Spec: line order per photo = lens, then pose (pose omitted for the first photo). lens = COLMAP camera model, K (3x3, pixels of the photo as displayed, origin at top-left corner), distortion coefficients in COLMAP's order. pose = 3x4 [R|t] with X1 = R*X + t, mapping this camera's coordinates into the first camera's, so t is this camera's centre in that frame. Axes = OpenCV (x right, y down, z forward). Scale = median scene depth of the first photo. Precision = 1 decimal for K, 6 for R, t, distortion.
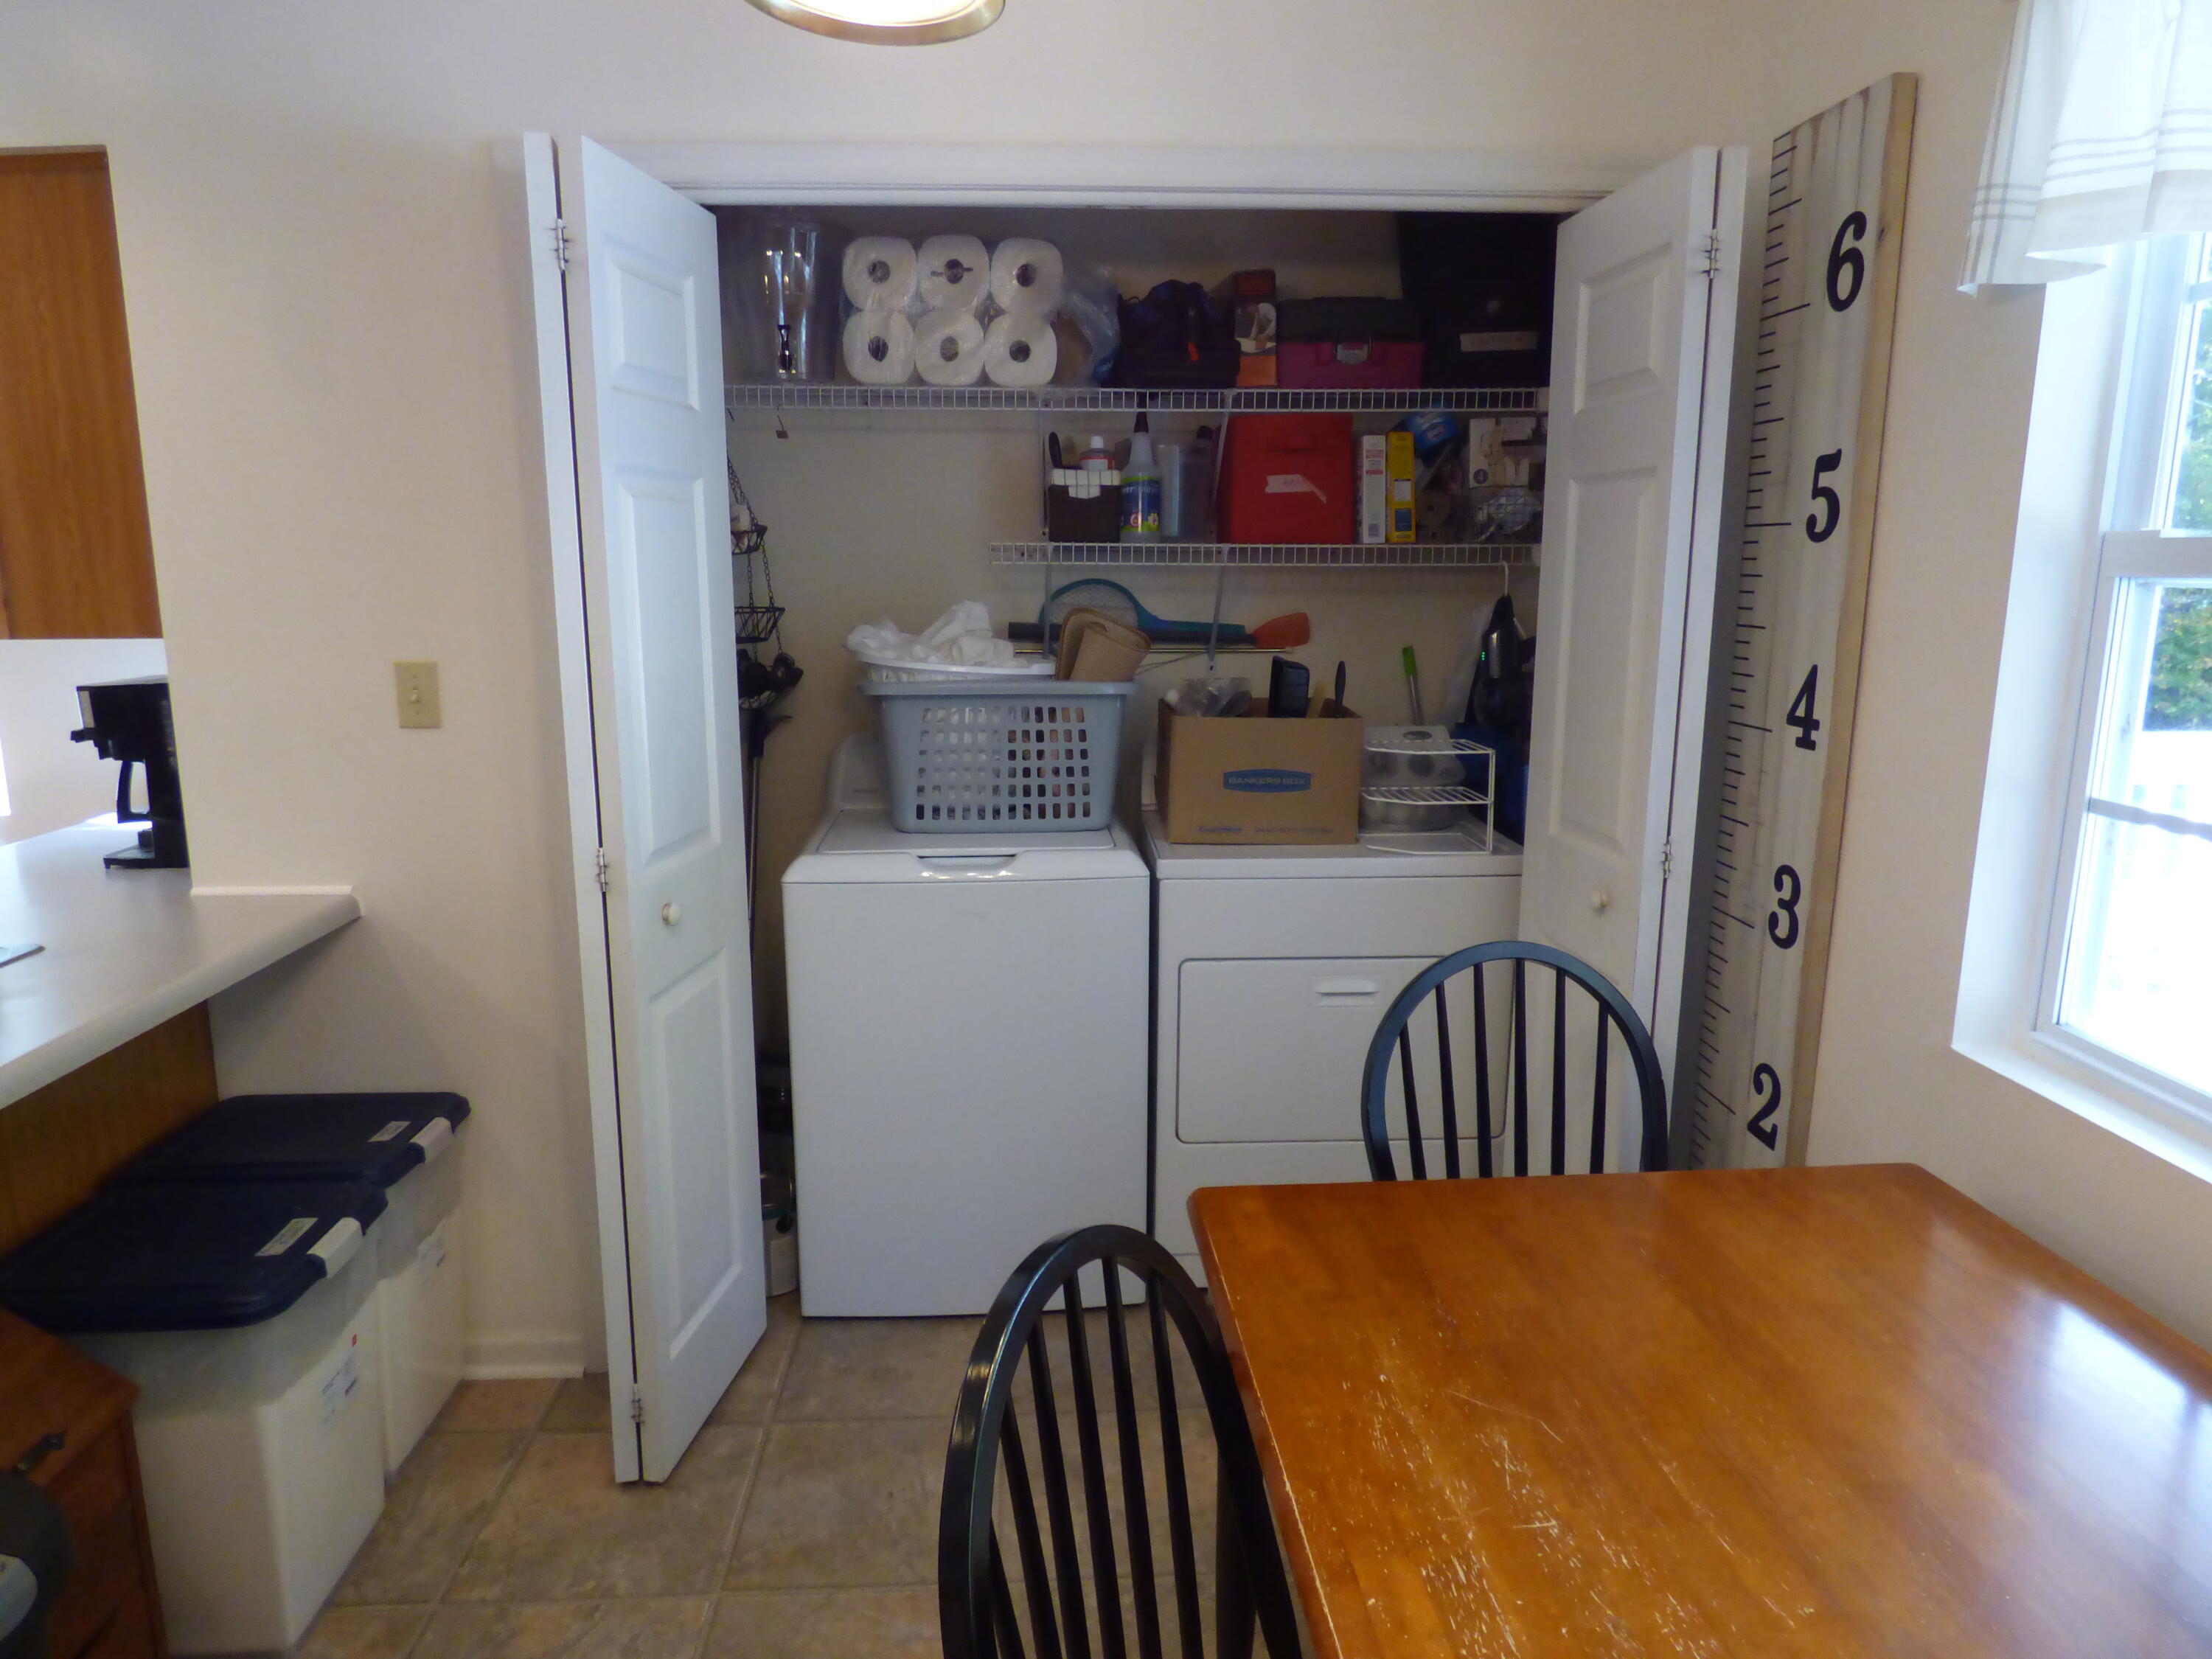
lens RADIAL K [[1365.3, 0, 1066.6], [0, 1365.3, 813.7], [0, 0, 1]] dist [-0.012665, 0.005104]
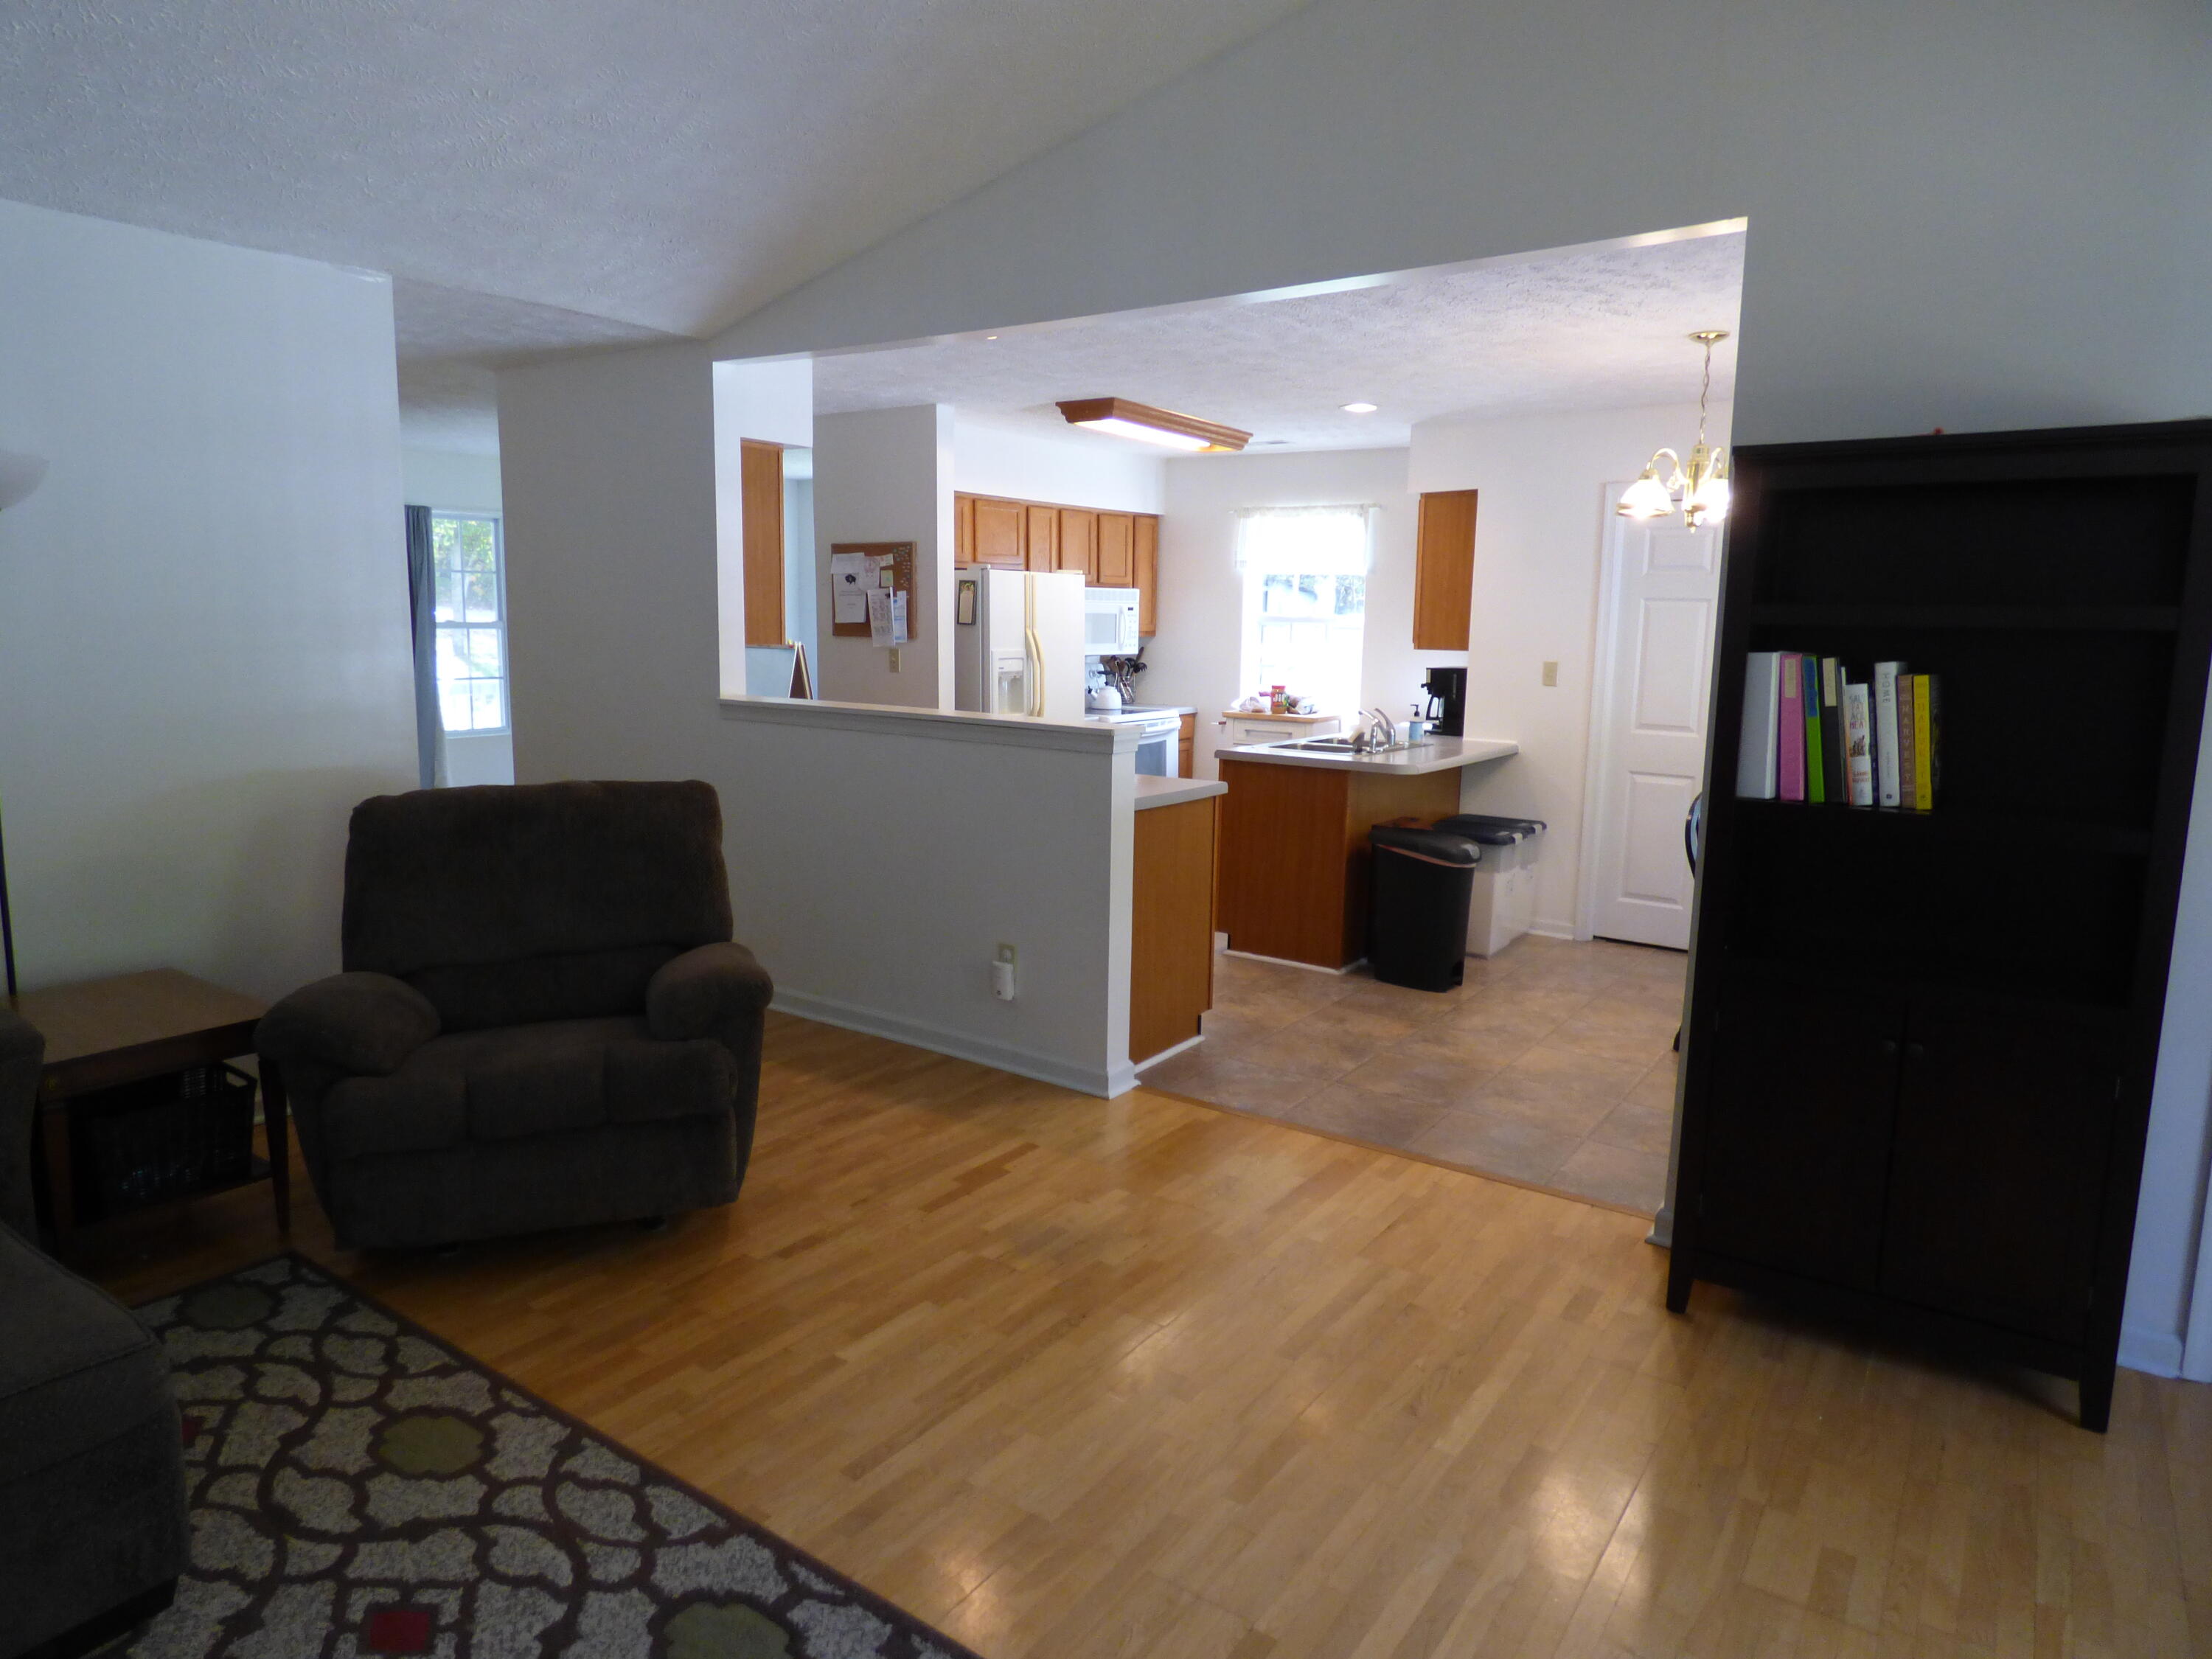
lens RADIAL K [[1365.3, 0, 1117.2], [0, 1365.3, 827.1], [0, 0, 1]] dist [-0.012665, 0.005104]
pose [[0.801504, 0.109836, -0.587816, 0.564148], [-0.130569, 0.991413, 0.007215, 0.370337], [0.583561, 0.070968, 0.808962, -2.036790]]
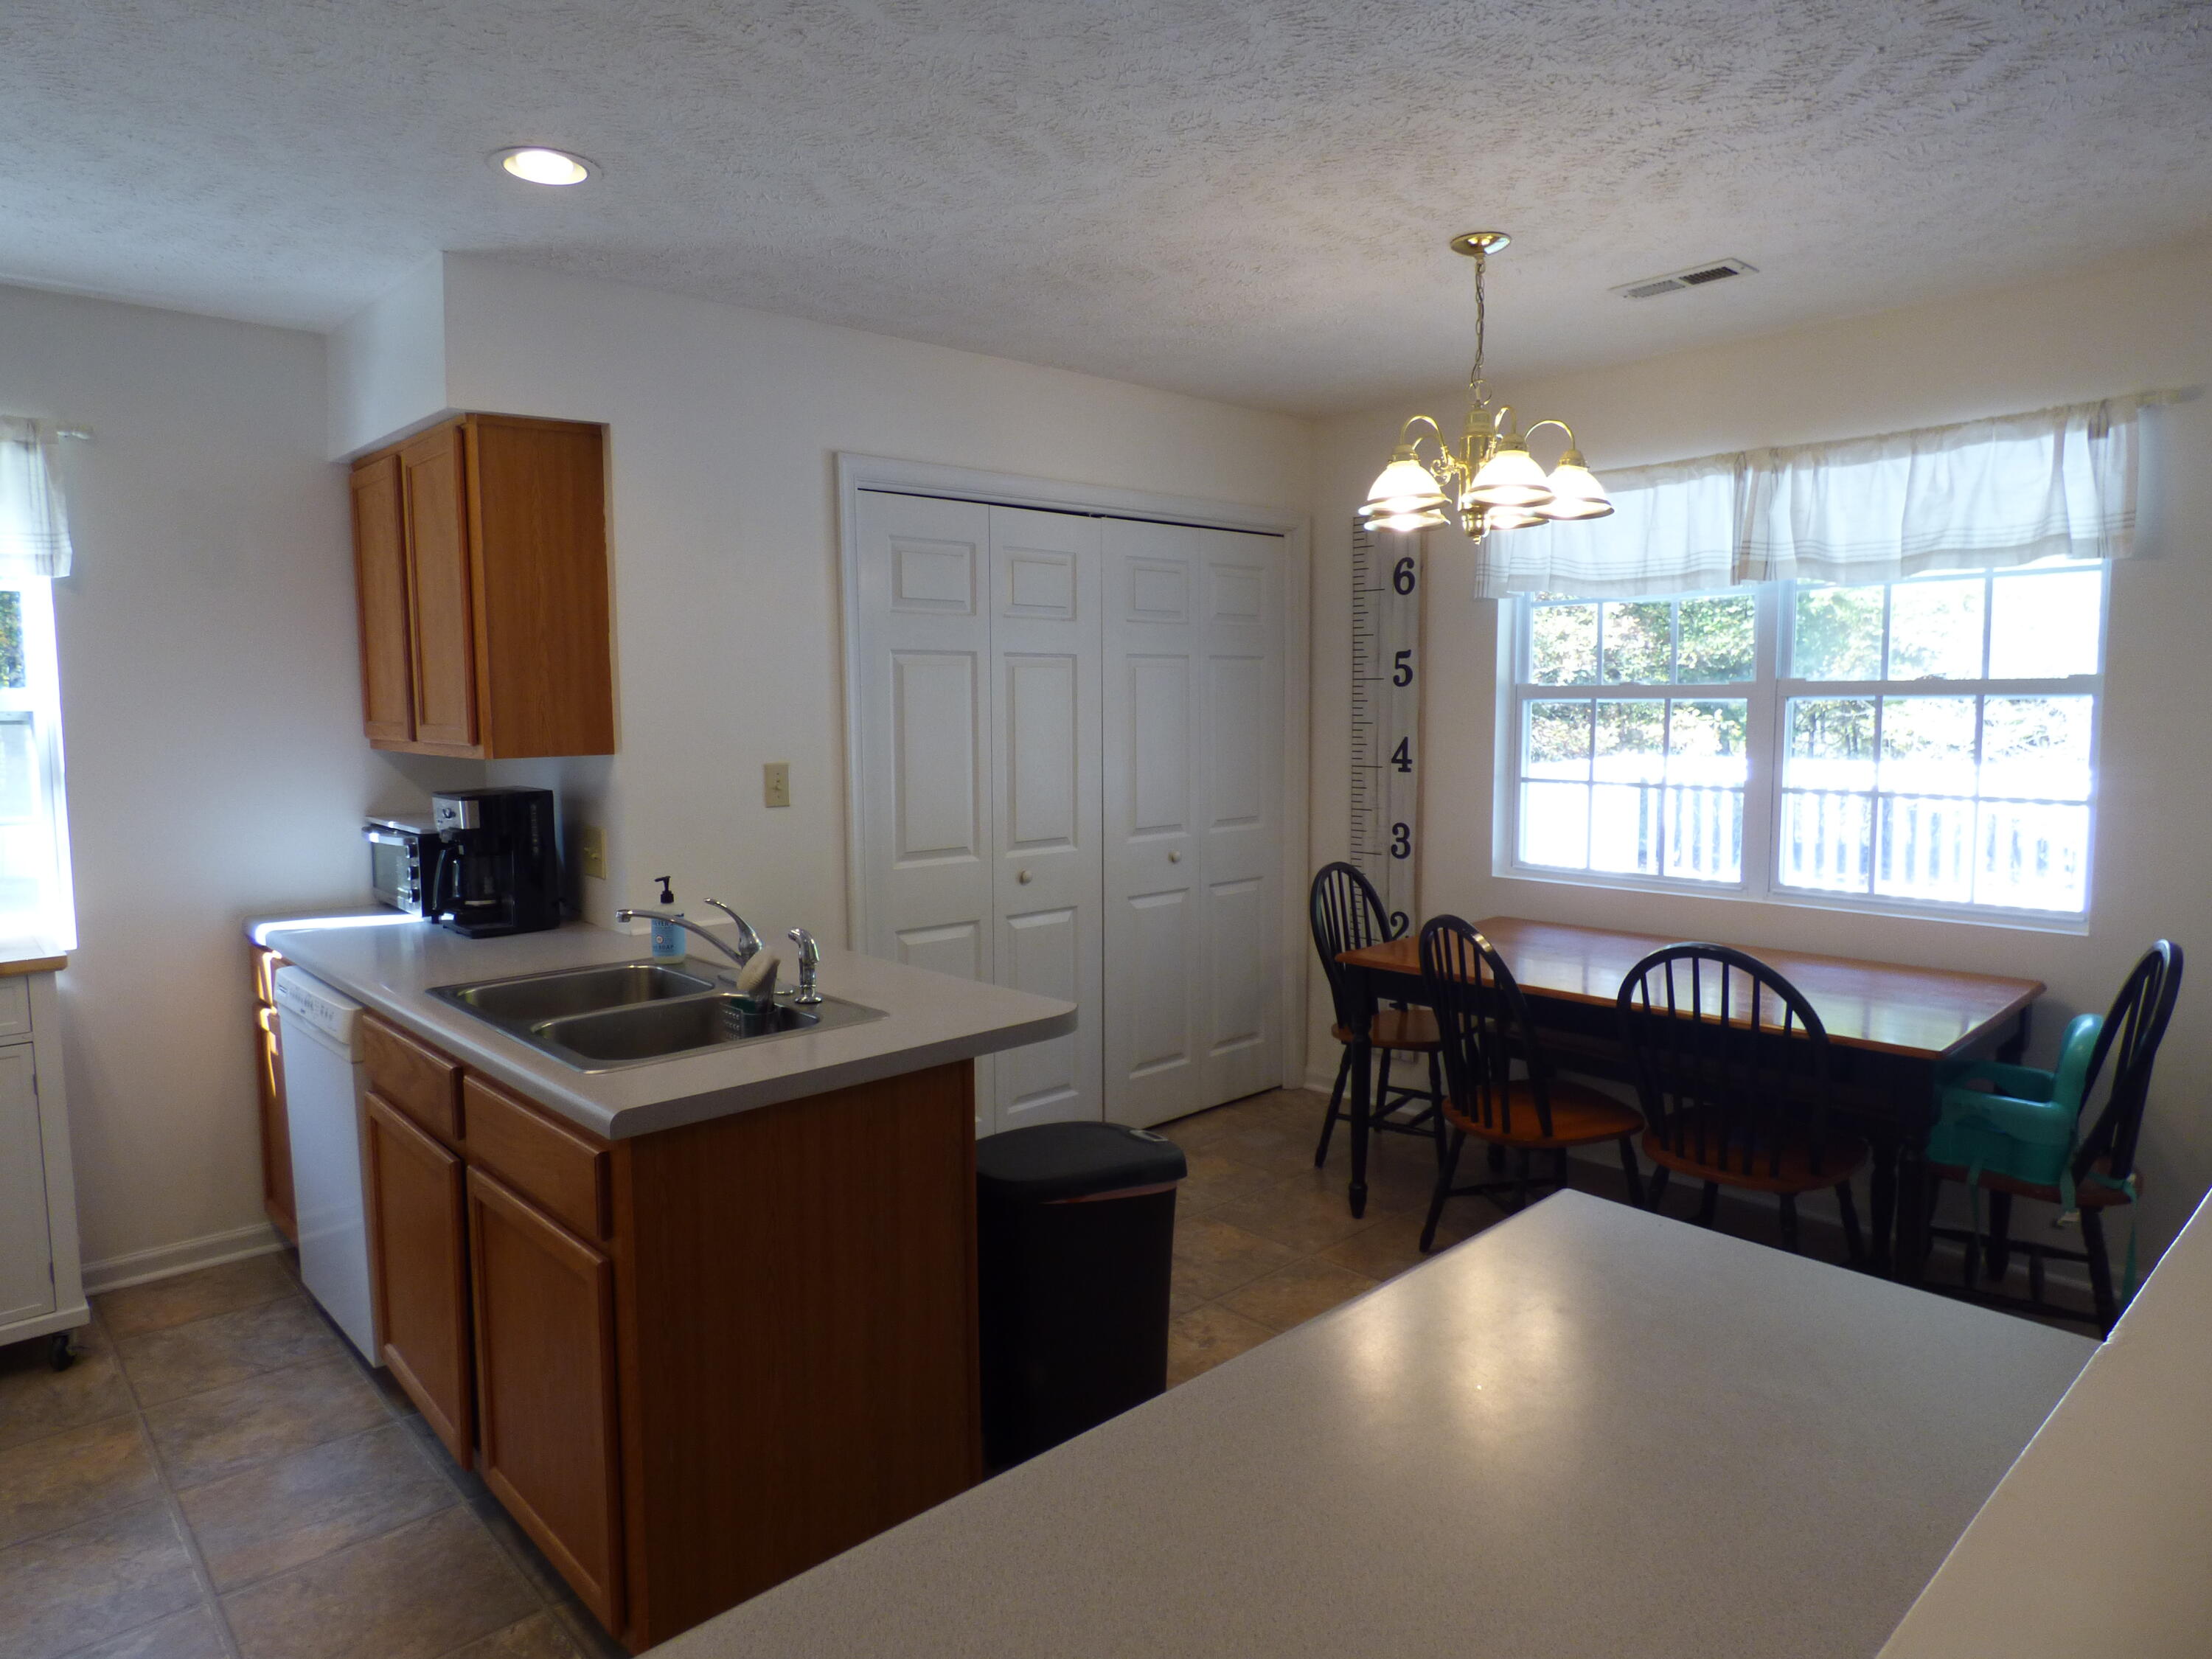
lens RADIAL K [[1365.3, 0, 1096.8], [0, 1365.3, 822.0], [0, 0, 1]] dist [-0.012665, 0.005104]
pose [[0.762295, -0.065398, 0.643918, -1.384990], [0.124581, 0.991104, -0.046826, 0.081947], [-0.635127, 0.115915, 0.763660, -0.464086]]
